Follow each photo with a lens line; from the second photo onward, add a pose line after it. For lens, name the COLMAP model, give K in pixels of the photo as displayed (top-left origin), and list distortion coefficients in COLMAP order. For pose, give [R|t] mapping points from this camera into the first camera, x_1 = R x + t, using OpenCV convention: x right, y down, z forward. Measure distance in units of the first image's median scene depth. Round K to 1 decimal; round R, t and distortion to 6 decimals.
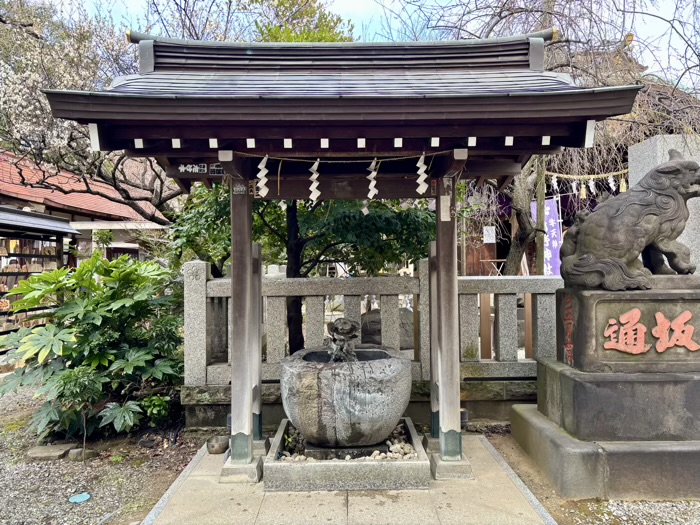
lens RADIAL K [[532.0, 0, 352.5], [0, 532.0, 256.7], [0, 0, 1]] dist [0.026560, -0.006207]
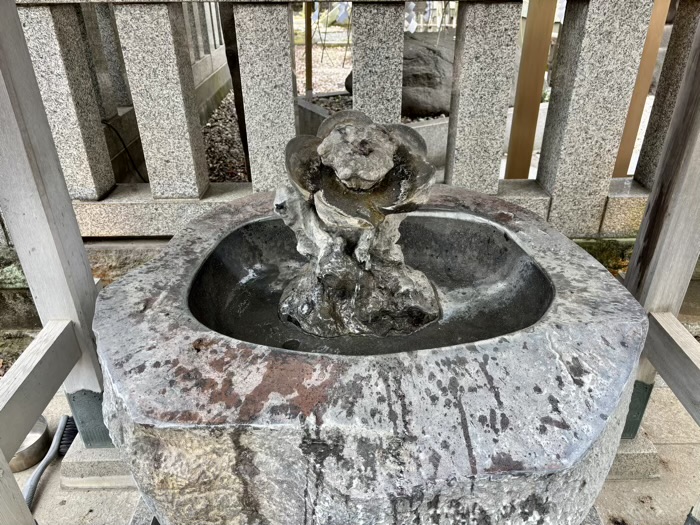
lens RADIAL K [[528.8, 0, 352.7], [0, 528.8, 260.8], [0, 0, 1]] dist [0.058861, -0.056060]
pose [[0.999990, 0.004496, -0.000851, -0.019940], [-0.003463, 0.865020, 0.501726, 0.059778], [0.002992, -0.501718, 0.865026, 0.837562]]
